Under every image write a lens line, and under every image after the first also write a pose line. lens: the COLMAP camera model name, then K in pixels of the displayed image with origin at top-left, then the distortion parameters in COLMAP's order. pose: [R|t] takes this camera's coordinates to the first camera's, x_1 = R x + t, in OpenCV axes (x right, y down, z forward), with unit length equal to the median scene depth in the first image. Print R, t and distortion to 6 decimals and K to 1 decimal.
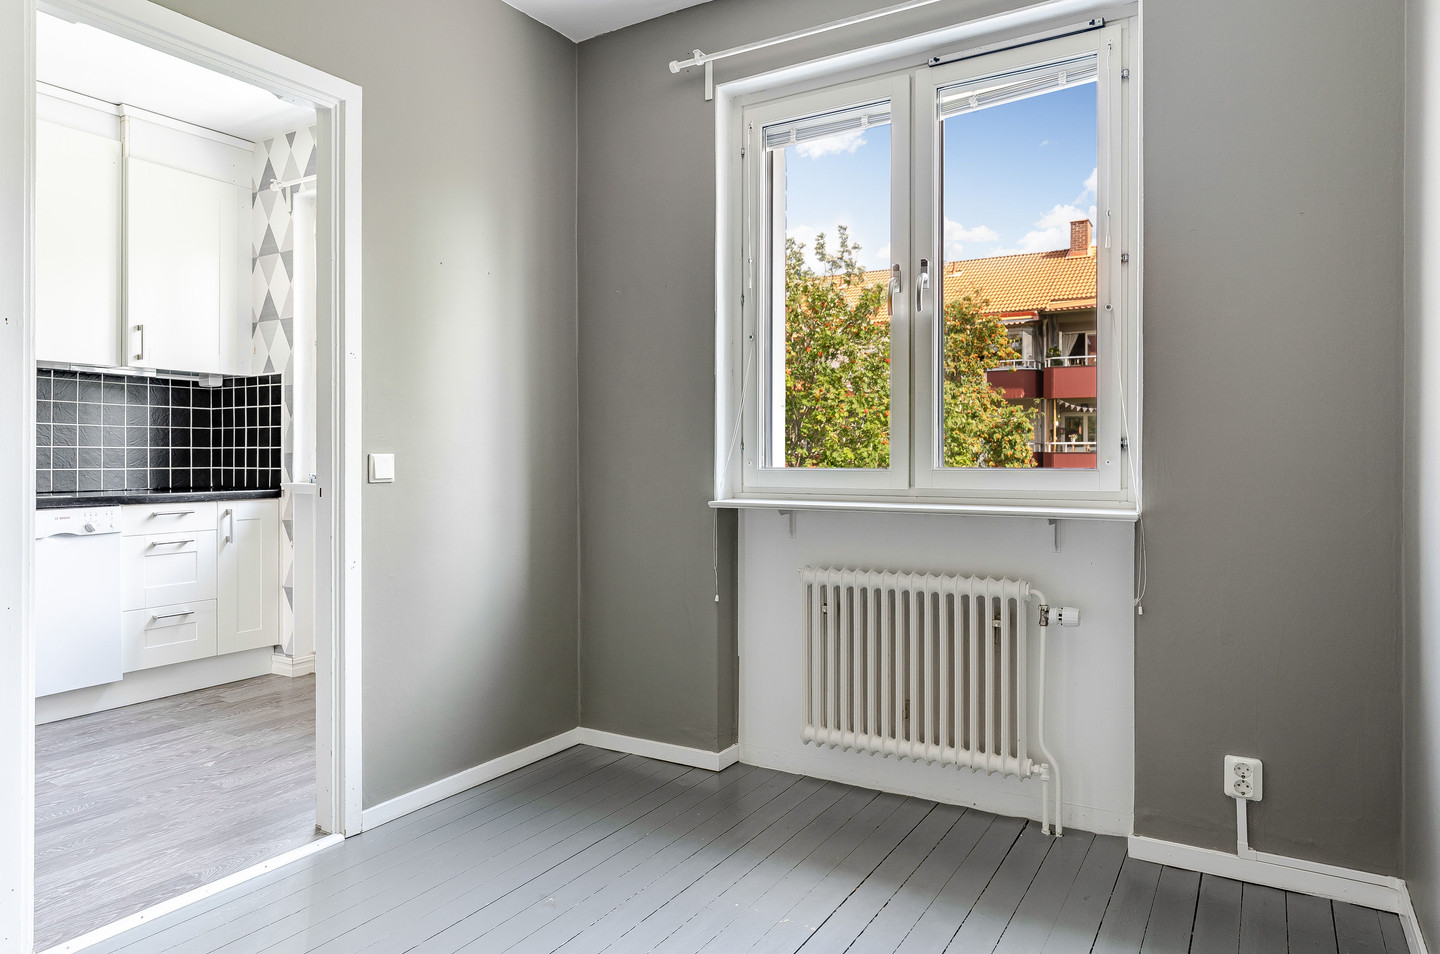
lens RADIAL K [[893.2, 0, 718.5], [0, 893.2, 472.5], [0, 0, 1]] dist [-0.005796, 0.000741]
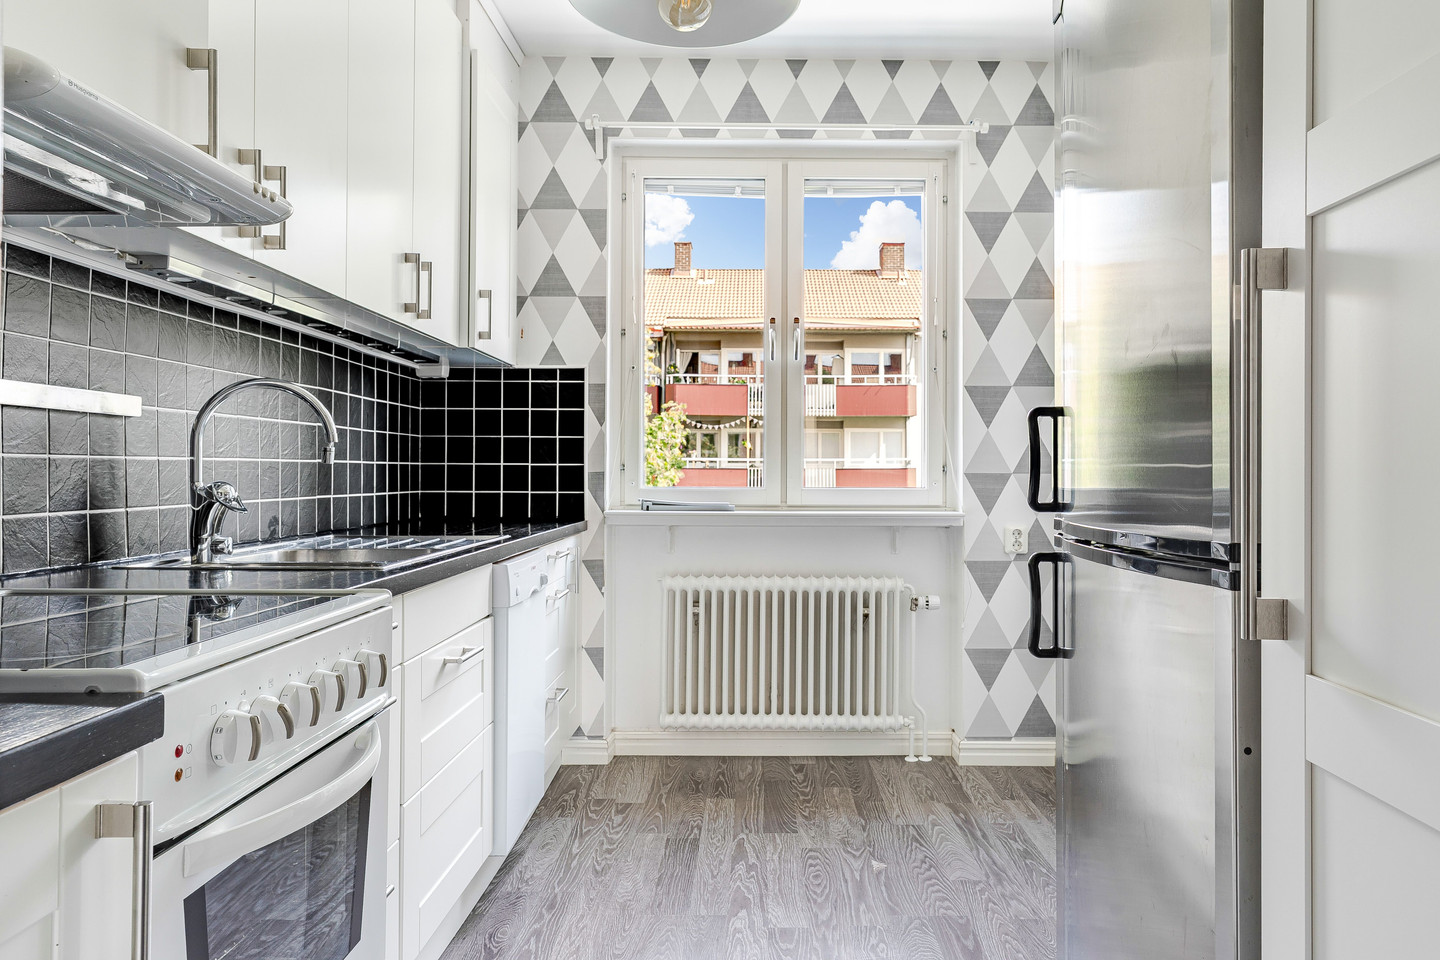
lens RADIAL K [[960.4, 0, 731.0], [0, 960.4, 472.5], [0, 0, 1]] dist [0.010306, 0.000435]
pose [[0.851679, 0.005233, 0.524037, -0.813171], [0.002680, 0.999894, -0.014341, -0.009133], [-0.524056, 0.013618, 0.851575, 0.234038]]
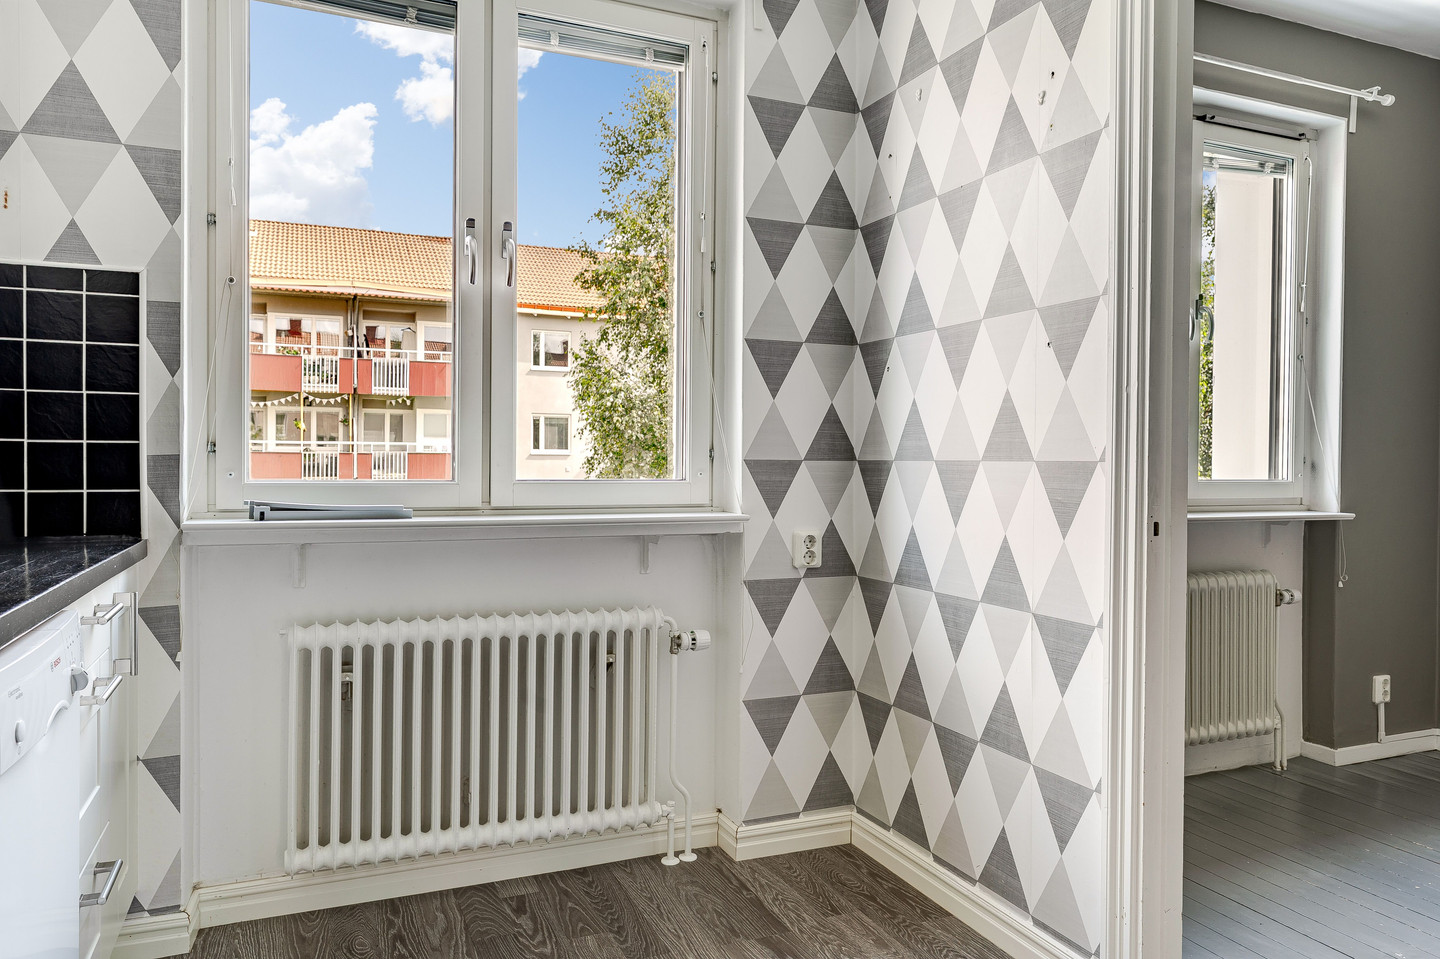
lens RADIAL K [[1016.9, 0, 729.2], [0, 1016.9, 480.7], [0, 0, 1]] dist [0.011641, -0.003150]
pose [[0.569284, -0.009889, 0.822082, -0.736119], [0.003958, 0.999949, 0.009287, -0.012667], [-0.822132, -0.002033, 0.569294, 0.477703]]
